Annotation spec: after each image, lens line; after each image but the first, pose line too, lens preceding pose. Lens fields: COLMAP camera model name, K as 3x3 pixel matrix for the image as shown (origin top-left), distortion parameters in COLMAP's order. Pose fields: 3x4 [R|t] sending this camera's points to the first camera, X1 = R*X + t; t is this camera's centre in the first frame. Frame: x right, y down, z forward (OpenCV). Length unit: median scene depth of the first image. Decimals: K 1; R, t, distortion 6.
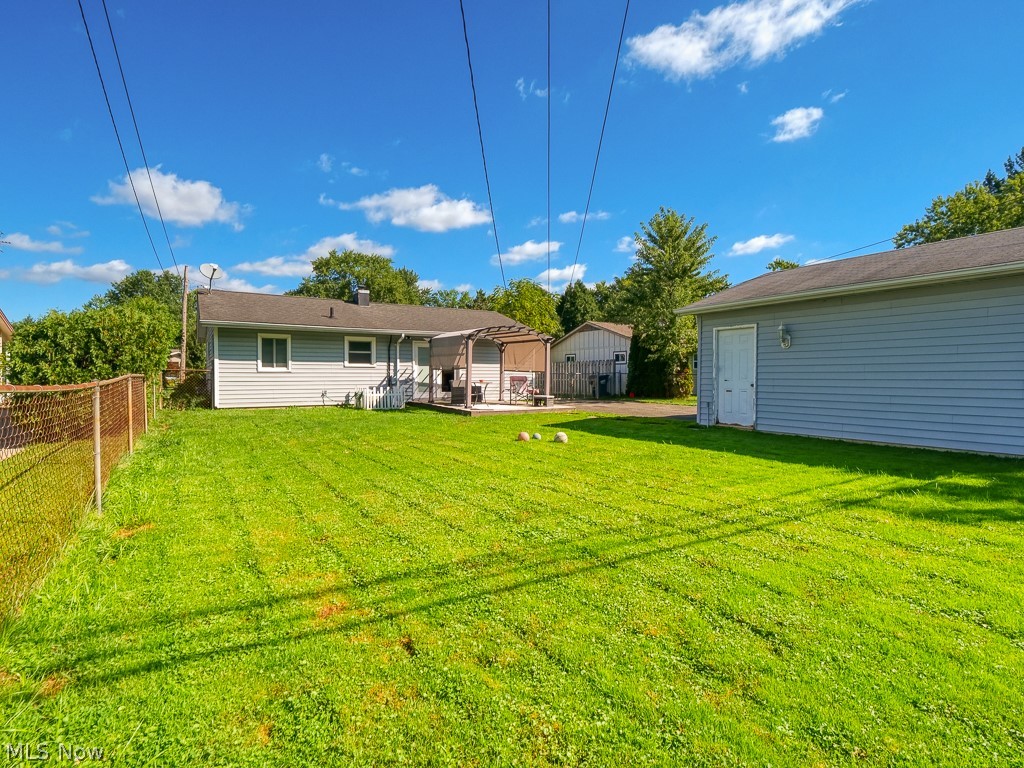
lens RADIAL K [[497.9, 0, 513.6], [0, 497.9, 383.9], [0, 0, 1]] dist [-0.011637, -0.000277]
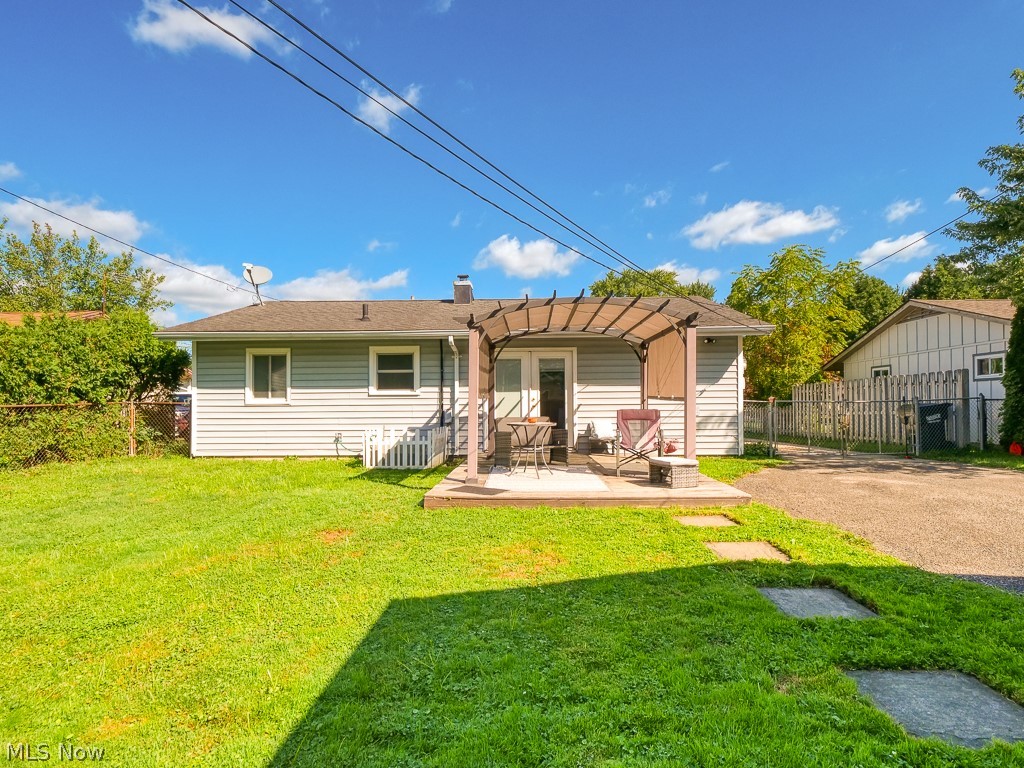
lens RADIAL K [[497.9, 0, 525.6], [0, 497.9, 401.0], [0, 0, 1]] dist [-0.011637, -0.000277]
pose [[0.833718, -0.007187, -0.552144, 0.163475], [-0.002218, 0.999864, -0.016362, -0.017105], [0.552186, 0.014866, 0.833588, 0.568332]]
